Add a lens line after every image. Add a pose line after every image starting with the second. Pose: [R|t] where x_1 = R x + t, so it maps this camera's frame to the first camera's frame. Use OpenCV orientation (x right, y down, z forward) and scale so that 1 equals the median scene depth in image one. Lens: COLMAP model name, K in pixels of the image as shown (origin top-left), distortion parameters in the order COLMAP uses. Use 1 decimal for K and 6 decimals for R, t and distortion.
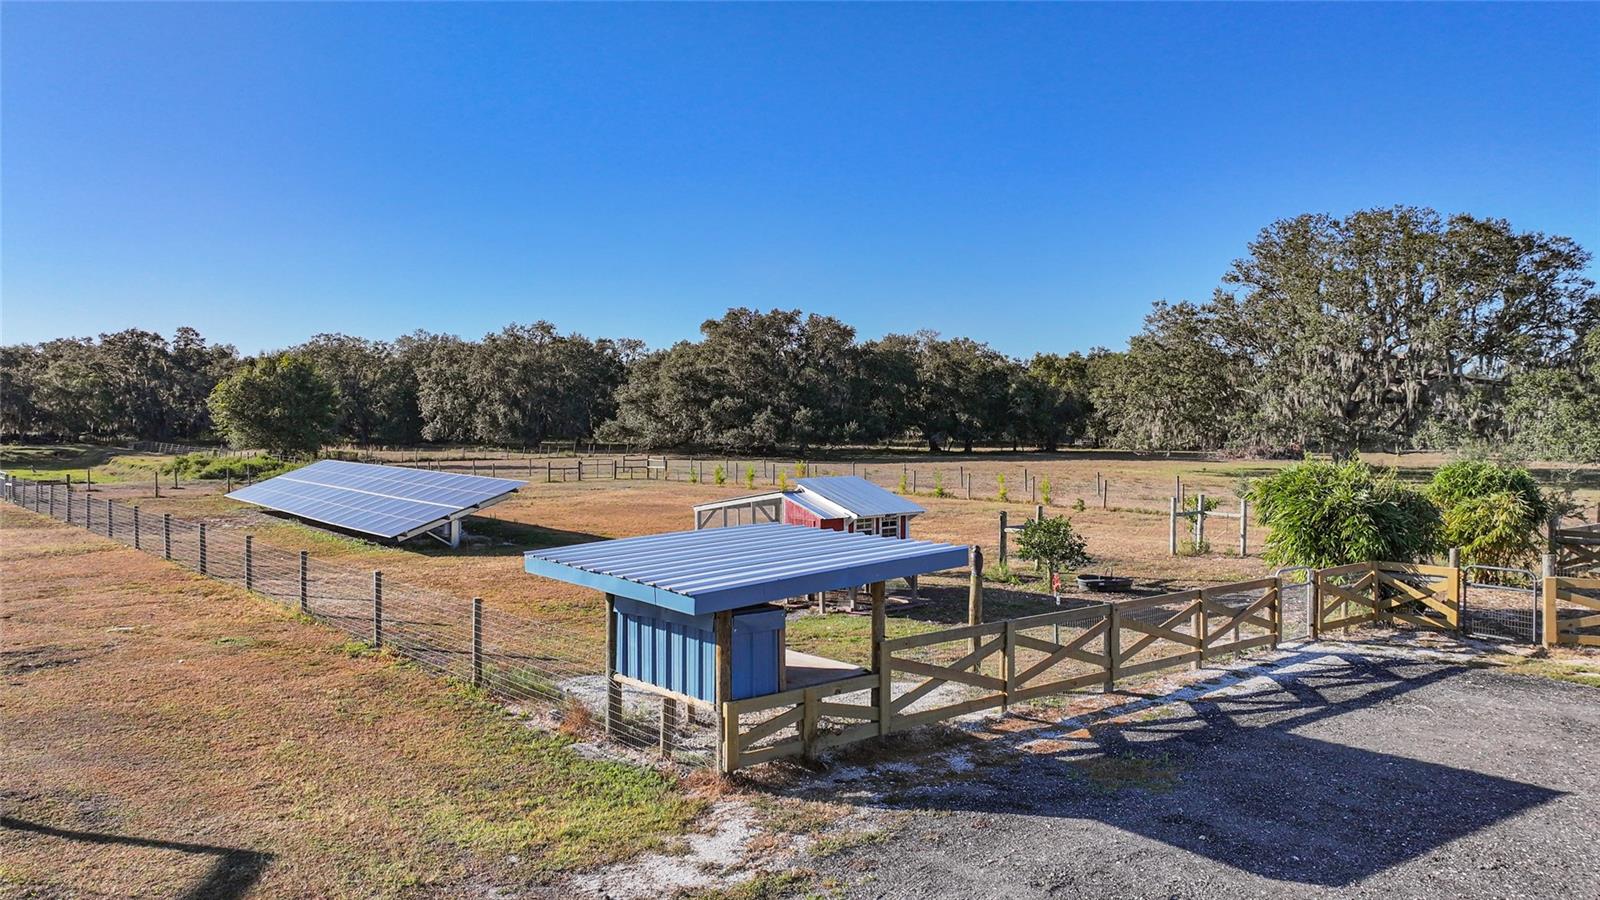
lens RADIAL K [[1121.1, 0, 806.8], [0, 1121.1, 442.6], [0, 0, 1]] dist [-0.002436, 0.011791]
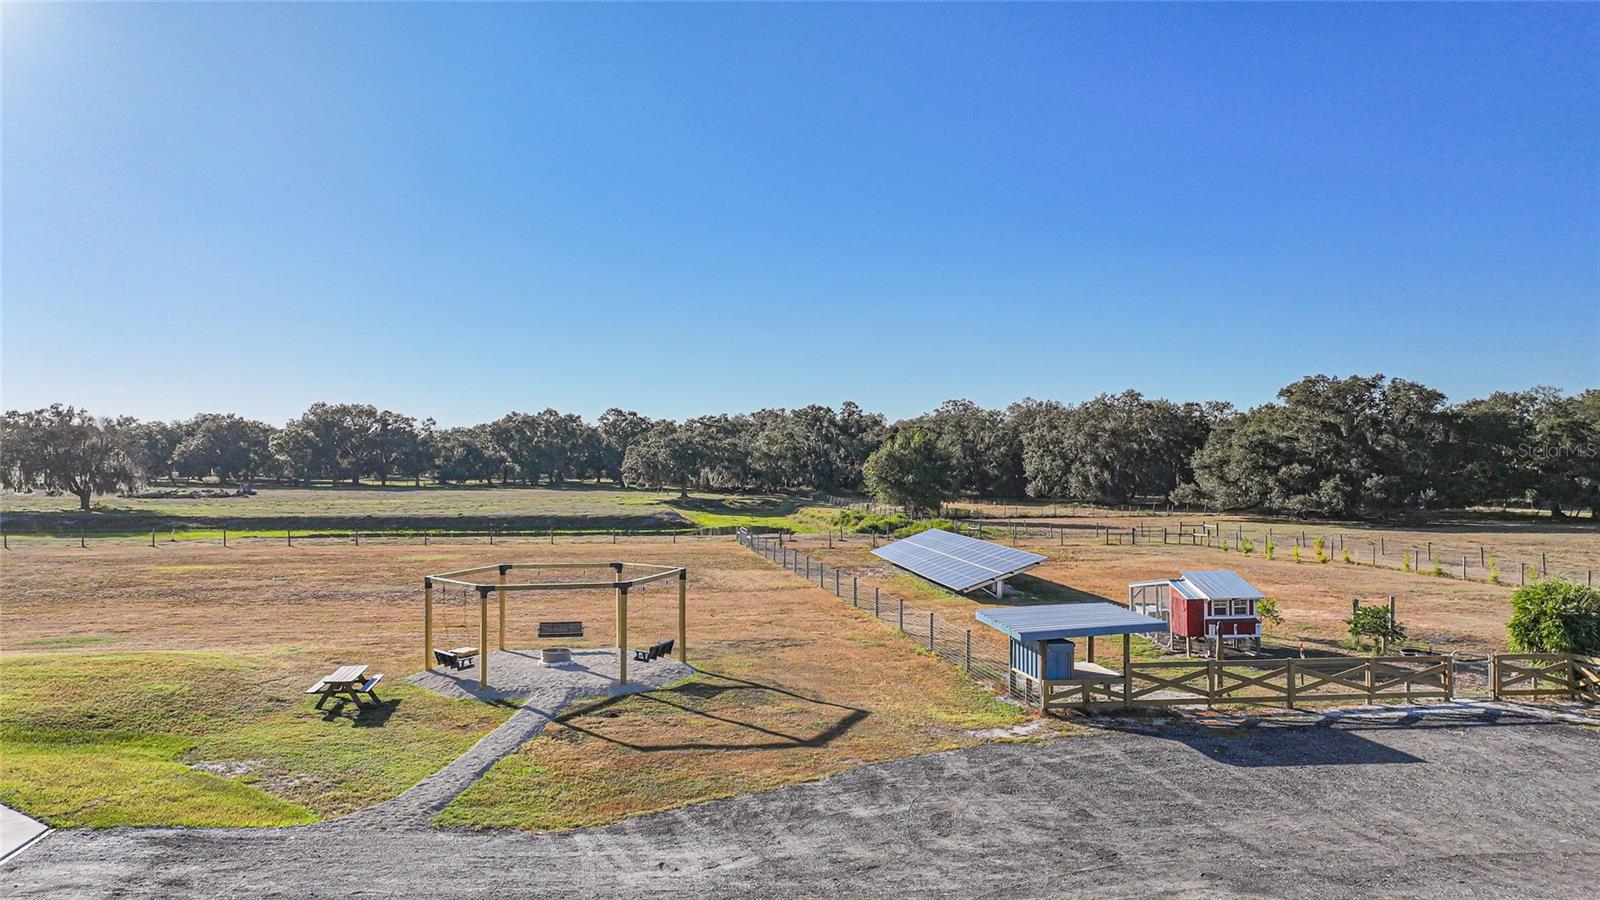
lens RADIAL K [[1121.1, 0, 806.8], [0, 1121.1, 442.6], [0, 0, 1]] dist [-0.002436, 0.011791]
pose [[0.856245, -0.009754, -0.516478, 0.078202], [-0.009188, 0.999376, -0.034106, -0.020013], [0.516488, 0.033948, 0.855621, -0.140774]]
